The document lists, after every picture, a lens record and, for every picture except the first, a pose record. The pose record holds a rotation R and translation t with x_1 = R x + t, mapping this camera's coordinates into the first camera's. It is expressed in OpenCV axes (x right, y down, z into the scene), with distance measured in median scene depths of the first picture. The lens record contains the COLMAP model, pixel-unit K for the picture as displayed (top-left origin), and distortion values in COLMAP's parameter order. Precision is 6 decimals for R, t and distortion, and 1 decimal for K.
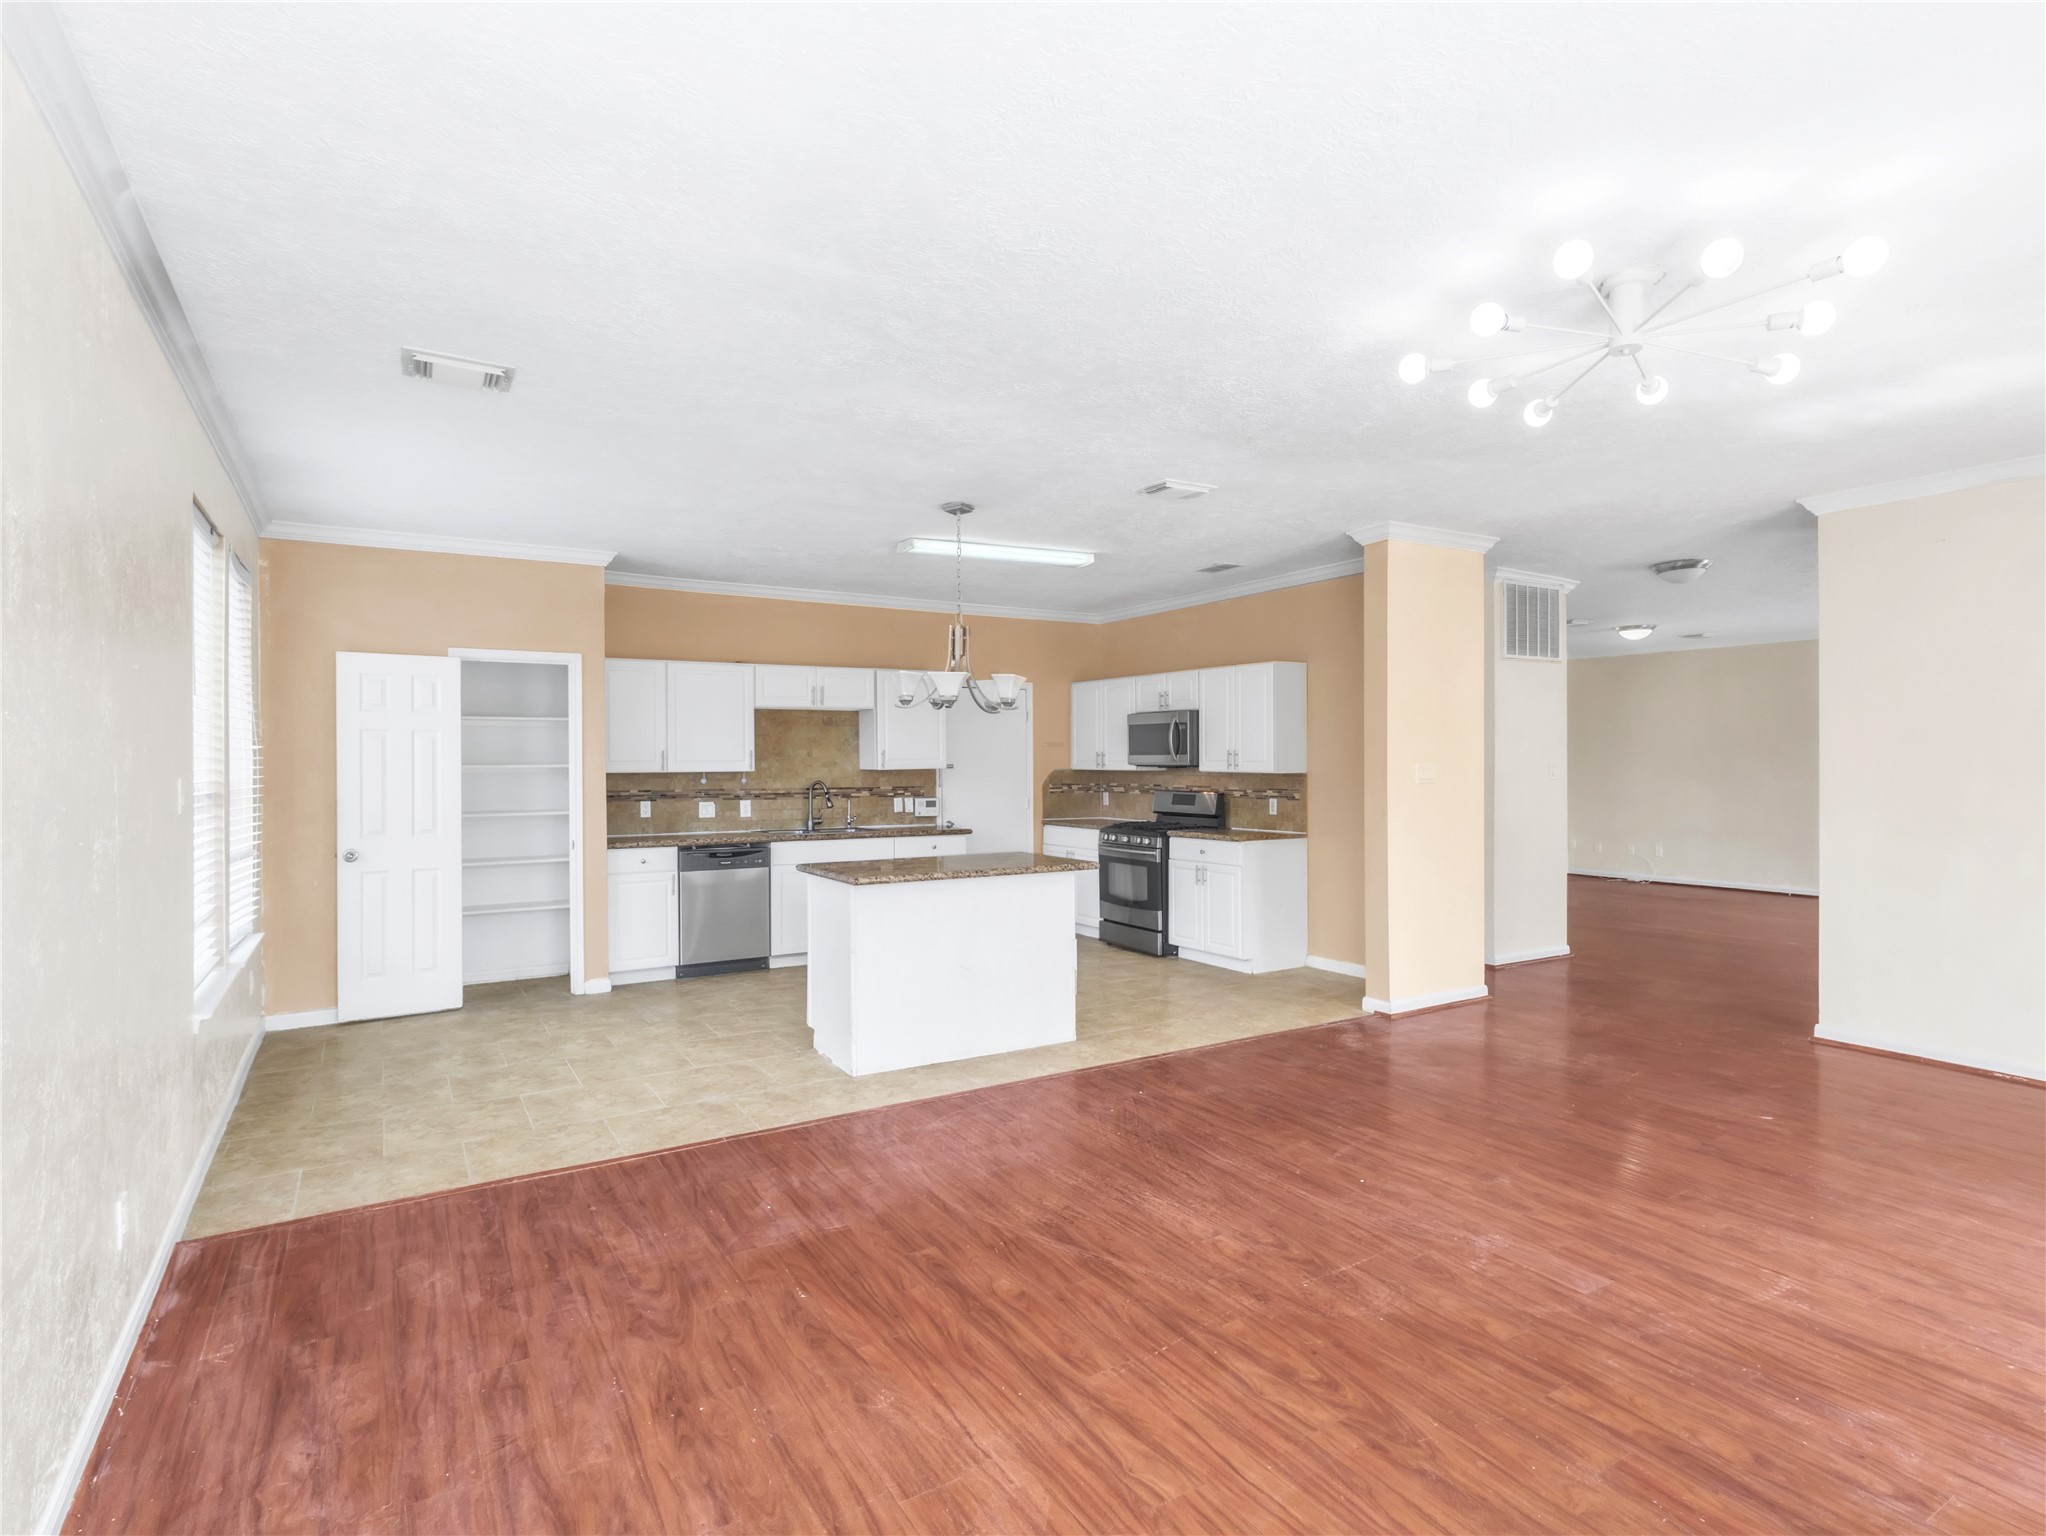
lens RADIAL K [[1049.0, 0, 1023.0], [0, 1049.0, 768.0], [0, 0, 1]] dist [0.002746, -0.000201]
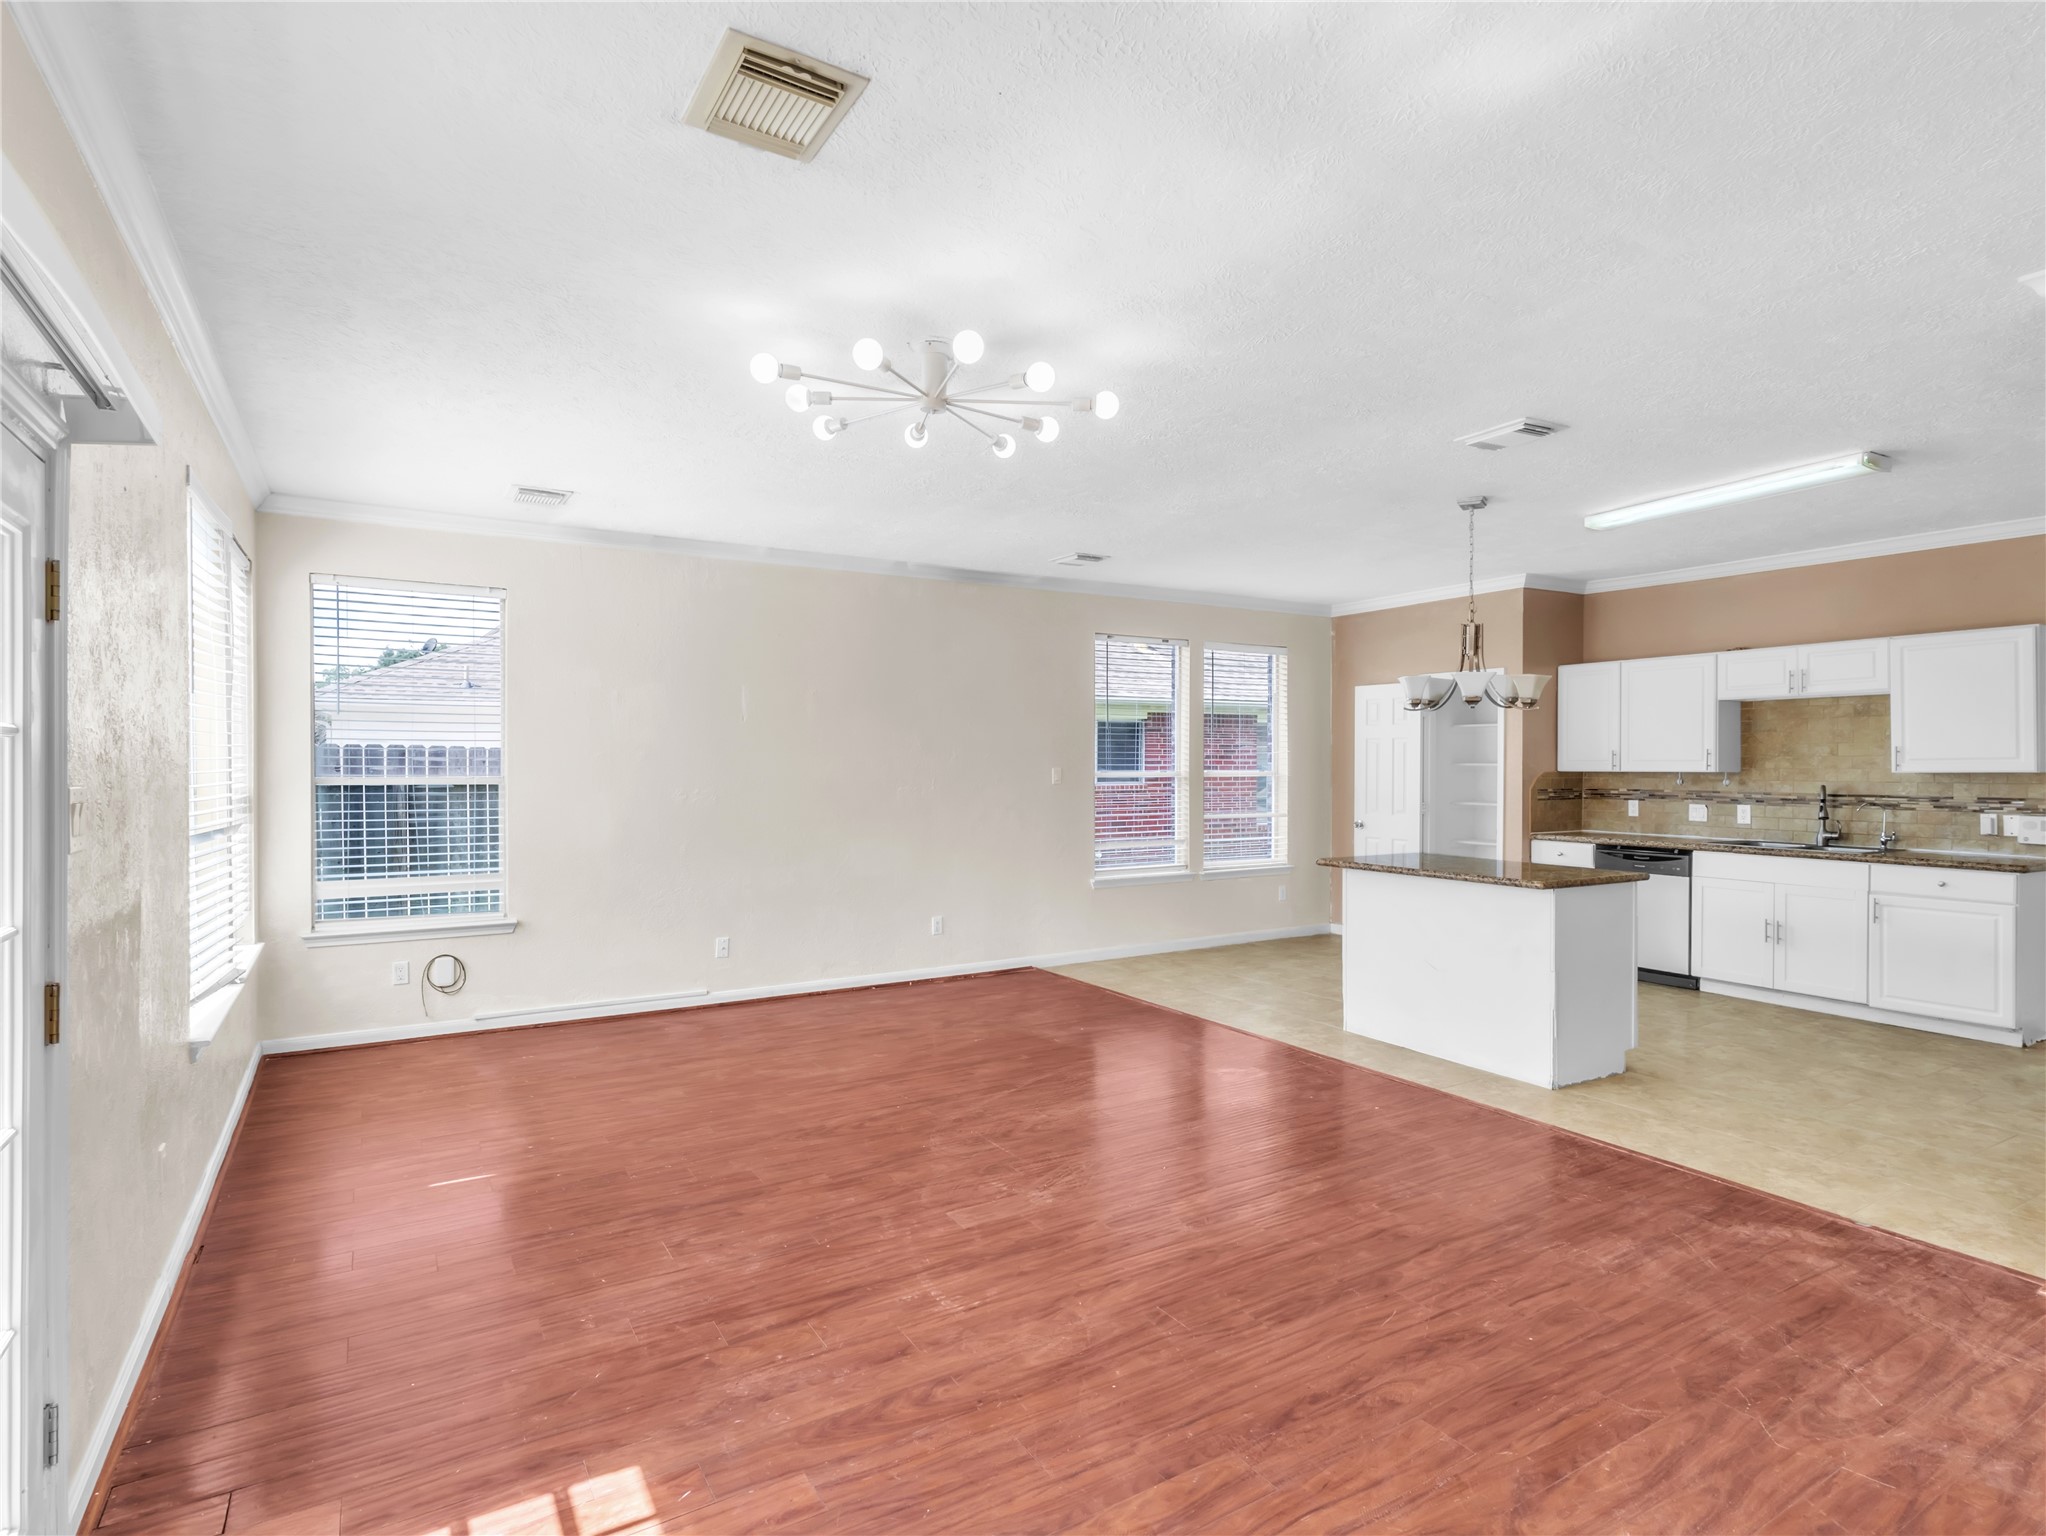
lens RADIAL K [[1049.0, 0, 1023.0], [0, 1049.0, 768.0], [0, 0, 1]] dist [0.002746, -0.000201]
pose [[0.004675, 0.008969, -0.999949, 1.152862], [-0.004555, 0.999950, 0.008948, -0.010116], [0.999979, 0.004513, 0.004715, 0.722967]]
